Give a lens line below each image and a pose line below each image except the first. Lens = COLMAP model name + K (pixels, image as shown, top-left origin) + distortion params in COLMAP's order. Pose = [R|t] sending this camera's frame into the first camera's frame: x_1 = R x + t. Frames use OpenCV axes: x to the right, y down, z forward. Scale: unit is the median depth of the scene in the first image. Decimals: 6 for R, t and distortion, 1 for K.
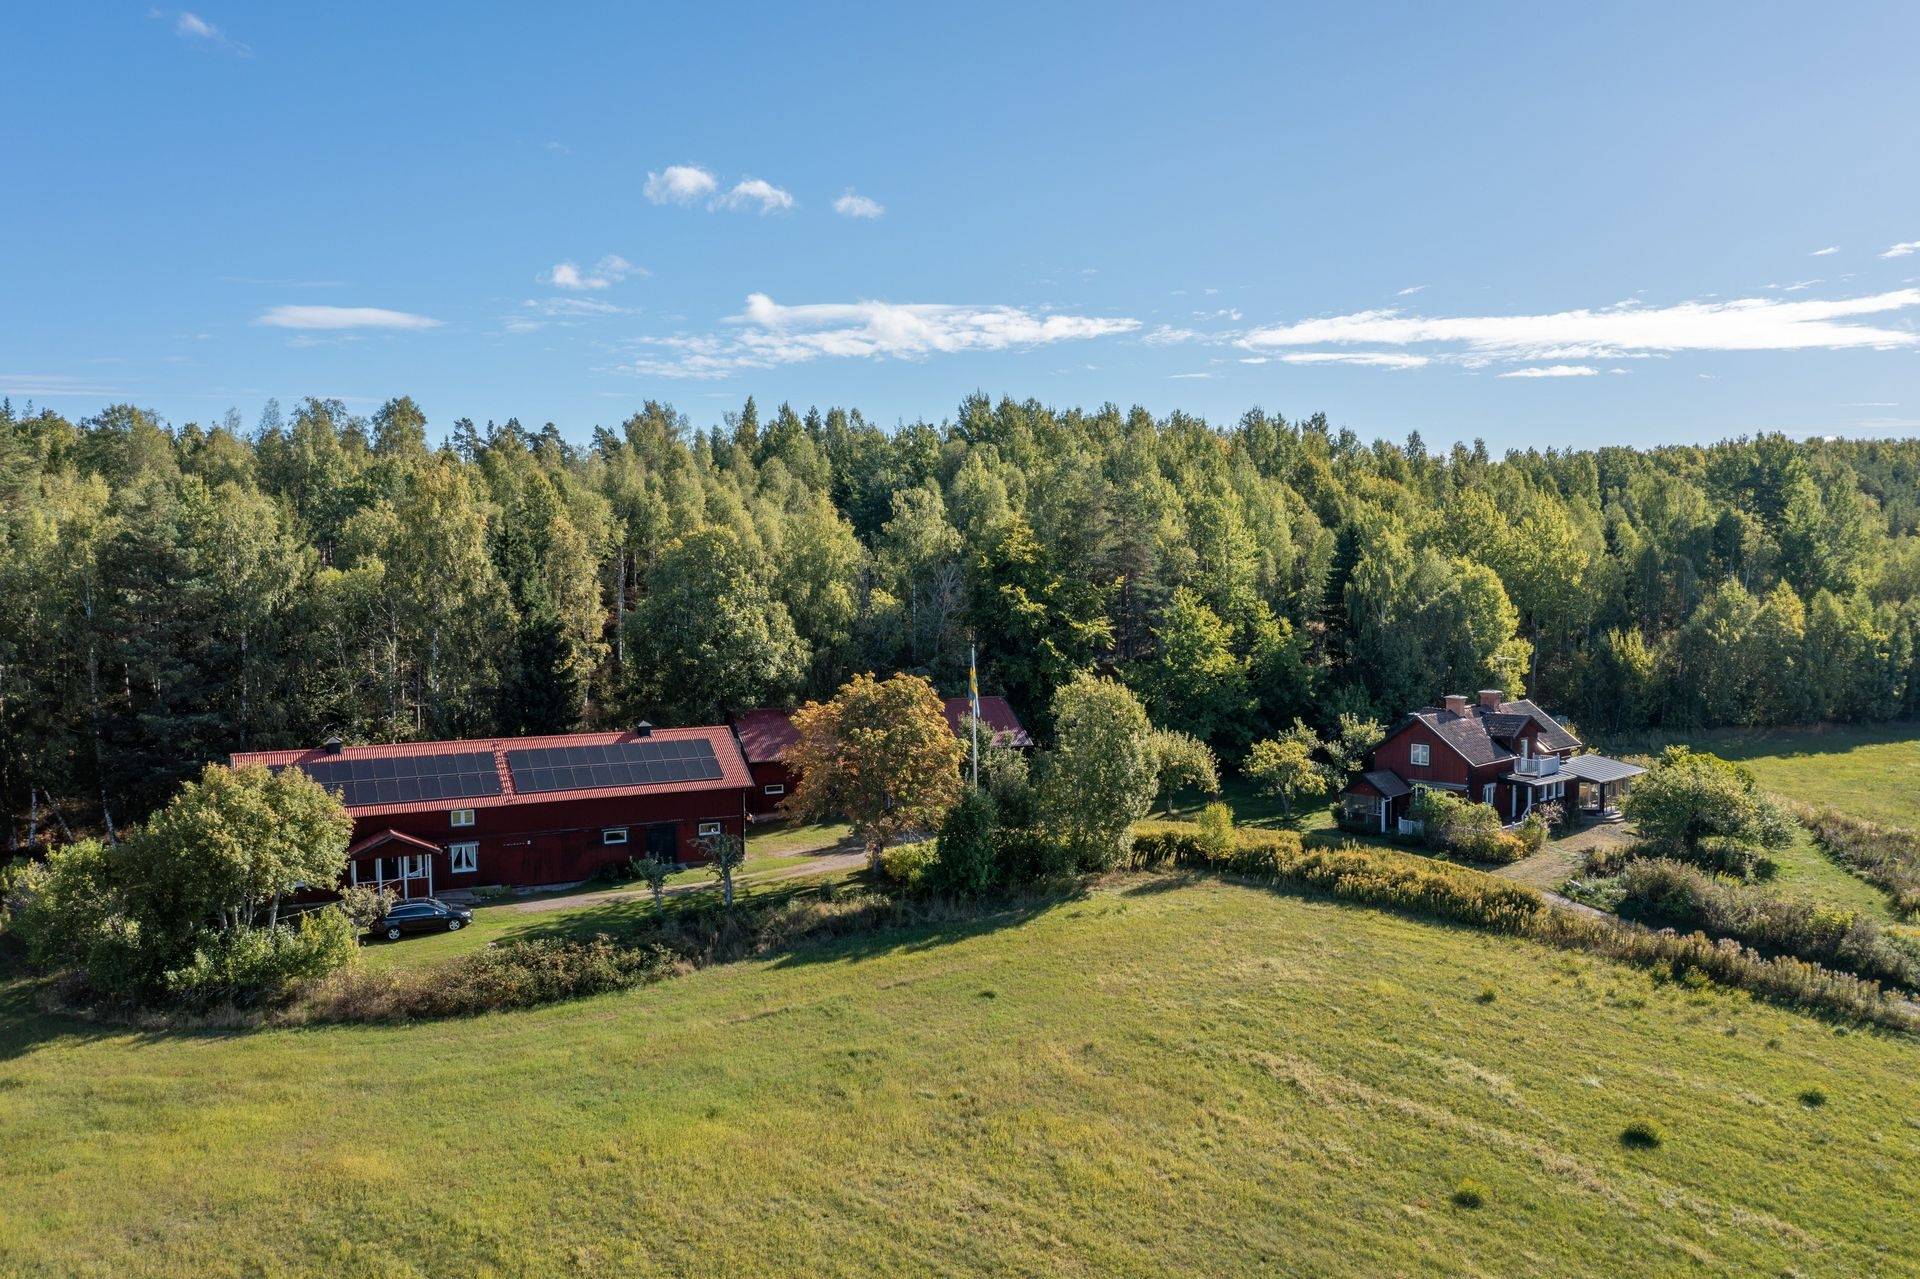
lens RADIAL K [[1507.2, 0, 960.0], [0, 1507.2, 639.5], [0, 0, 1]] dist [-0.017491, -0.001049]
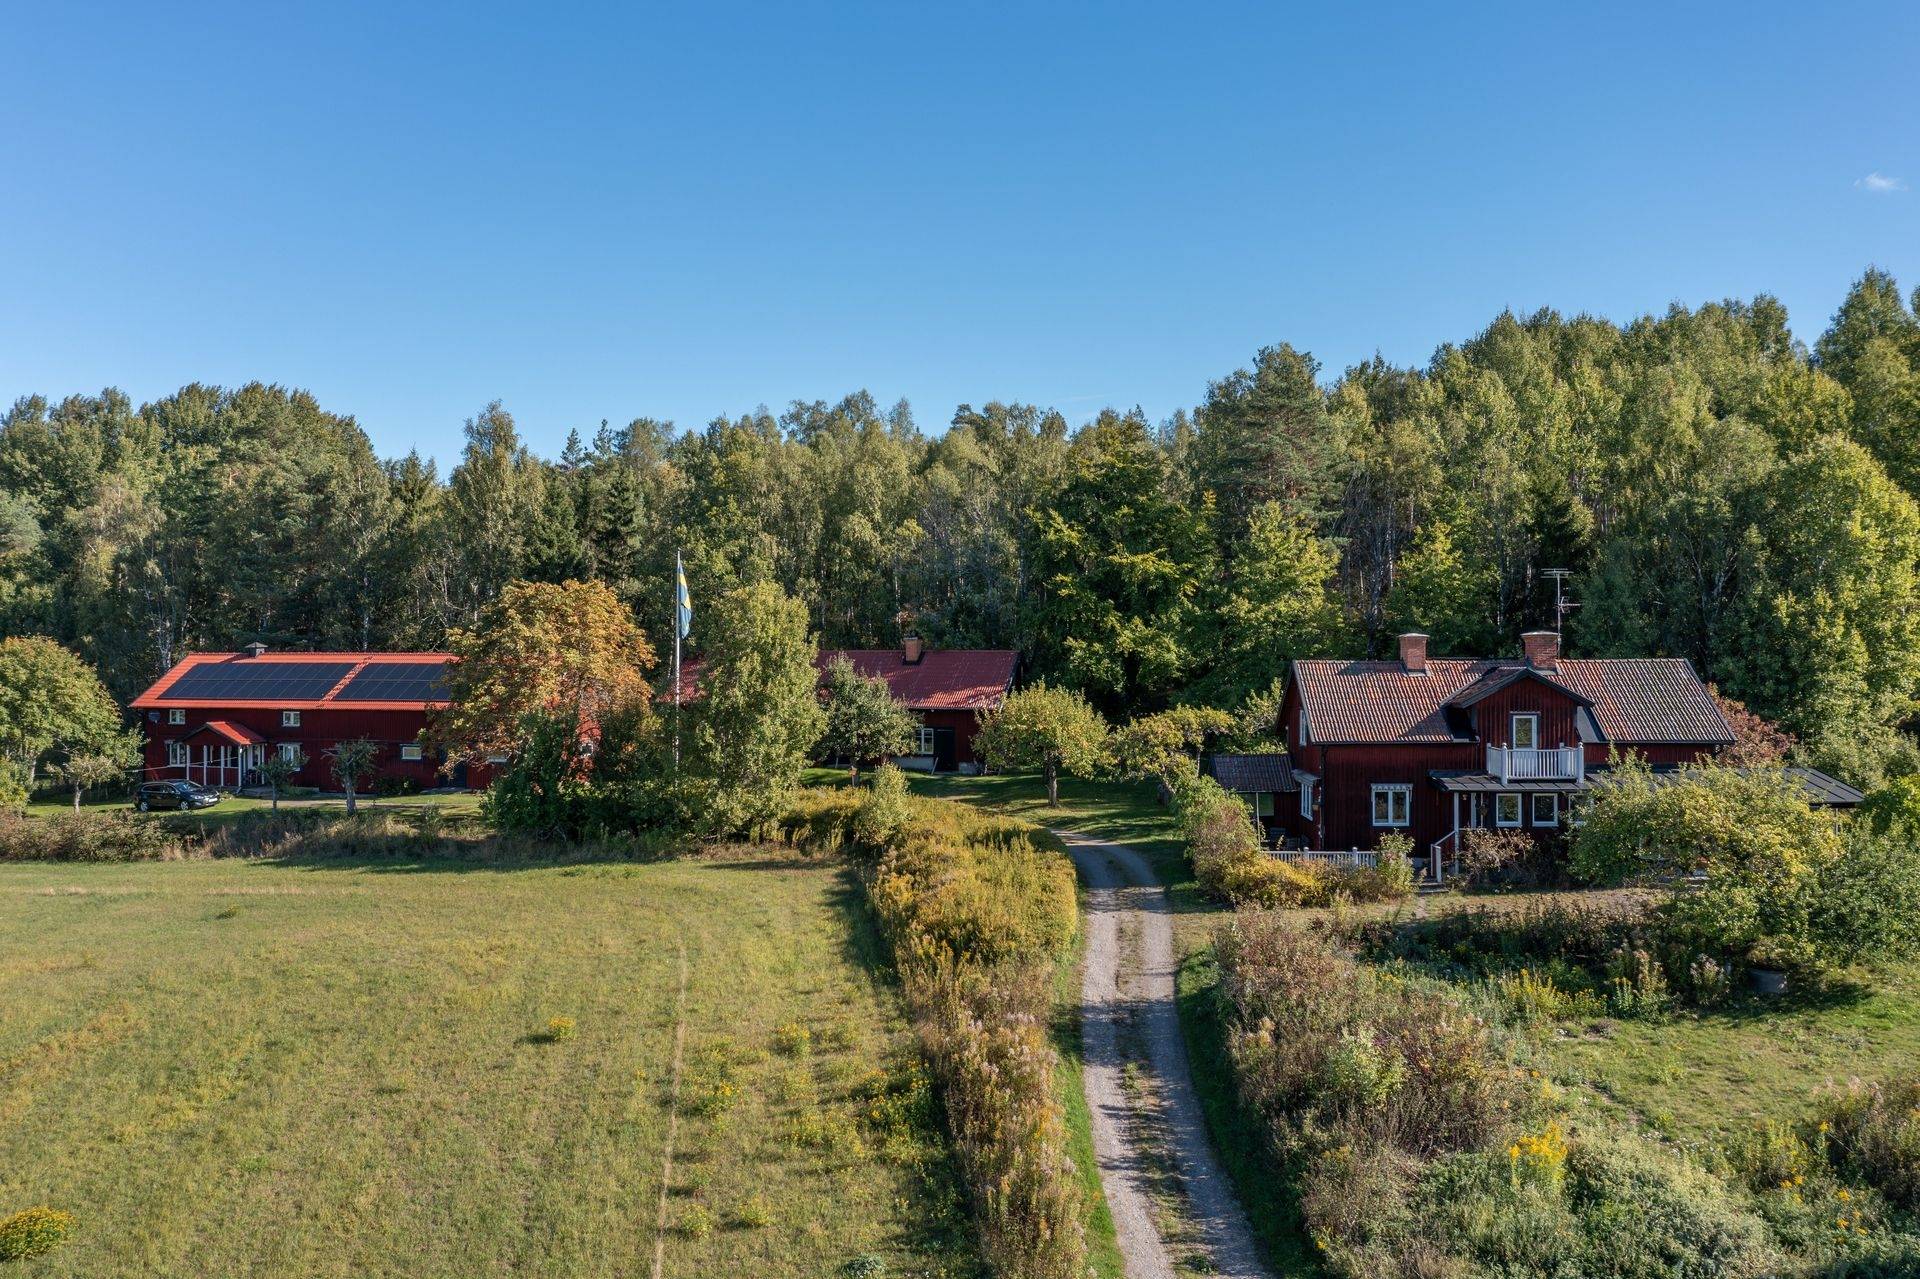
lens RADIAL K [[1507.2, 0, 960.0], [0, 1507.2, 639.5], [0, 0, 1]] dist [-0.017491, -0.001049]
pose [[0.712449, 0.004341, -0.701711, 0.679947], [-0.040221, 0.998589, -0.034659, 0.074403], [0.700570, 0.052917, 0.711618, 0.532479]]
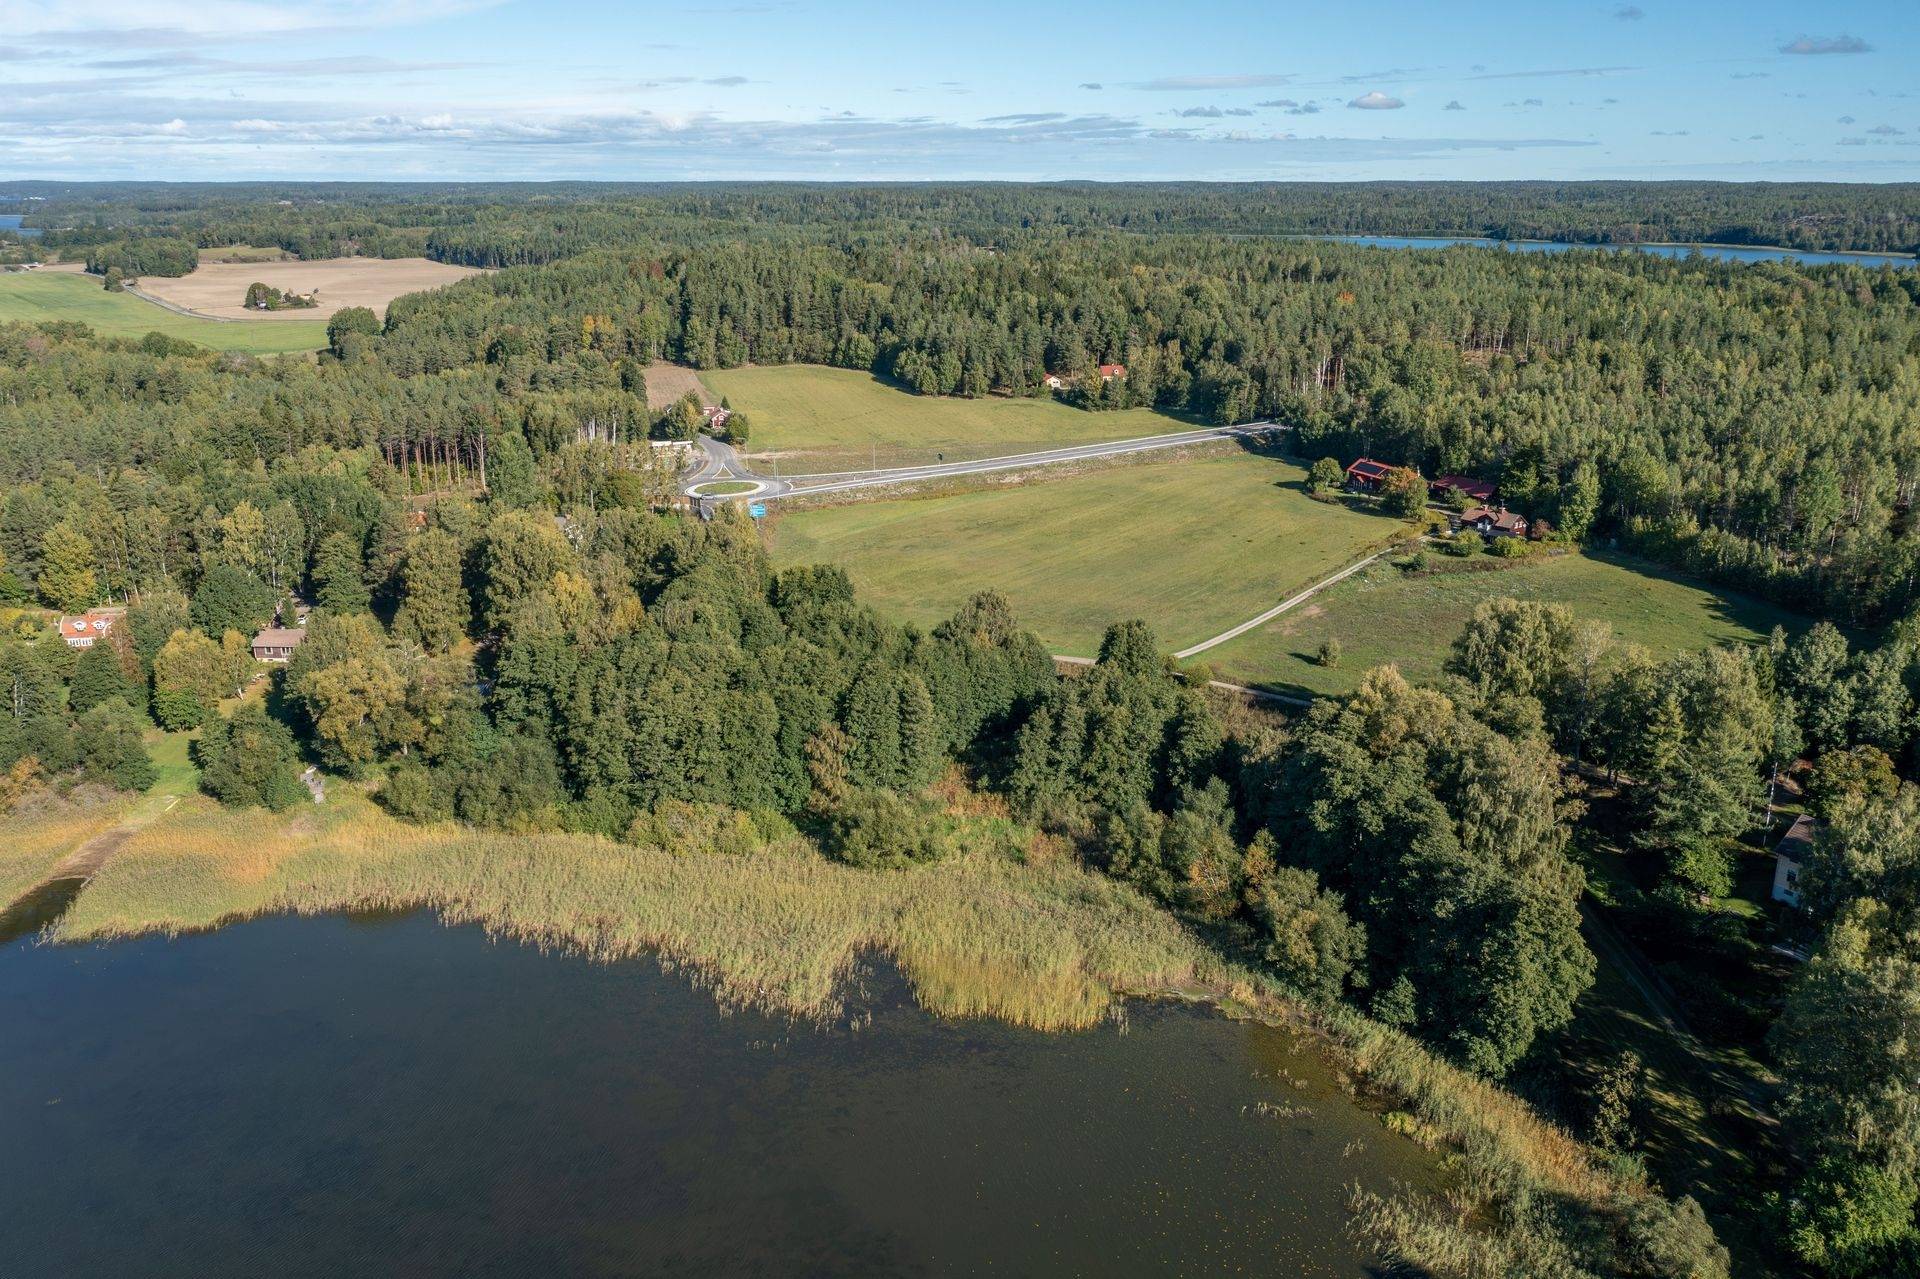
lens RADIAL K [[1507.2, 0, 960.0], [0, 1507.2, 639.5], [0, 0, 1]] dist [-0.017491, -0.001049]
pose [[-0.087682, 0.295168, -0.951414, 4.728915], [-0.048148, 0.952720, 0.300011, -0.813961], [0.994984, 0.072115, -0.069324, -0.053760]]
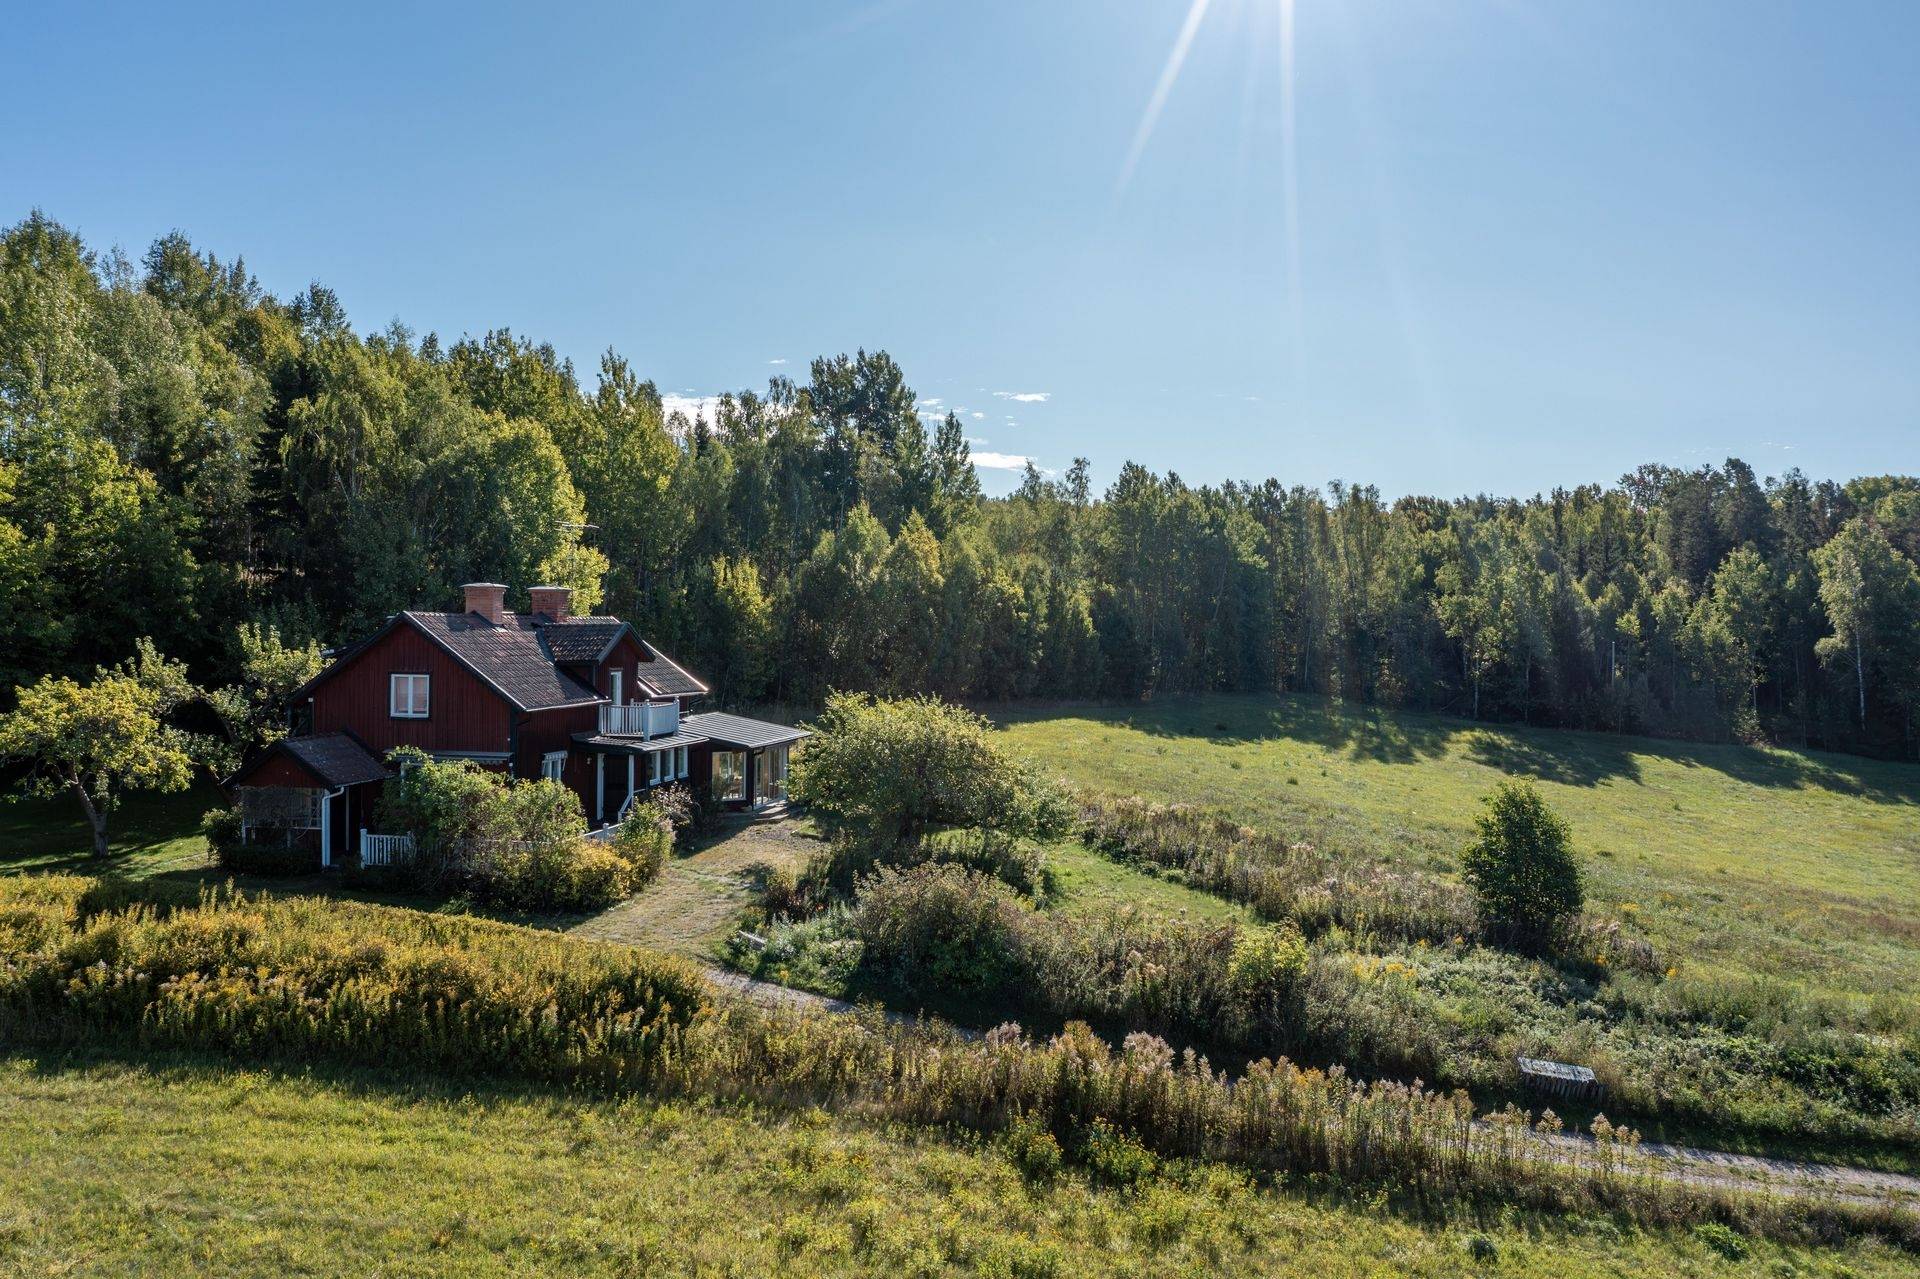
lens RADIAL K [[1507.2, 0, 960.0], [0, 1507.2, 639.5], [0, 0, 1]] dist [-0.017491, -0.001049]
pose [[0.809723, 0.015425, 0.586610, 0.185426], [0.012543, 0.998971, -0.043581, 0.089266], [-0.586678, 0.042647, 0.808696, 0.568437]]
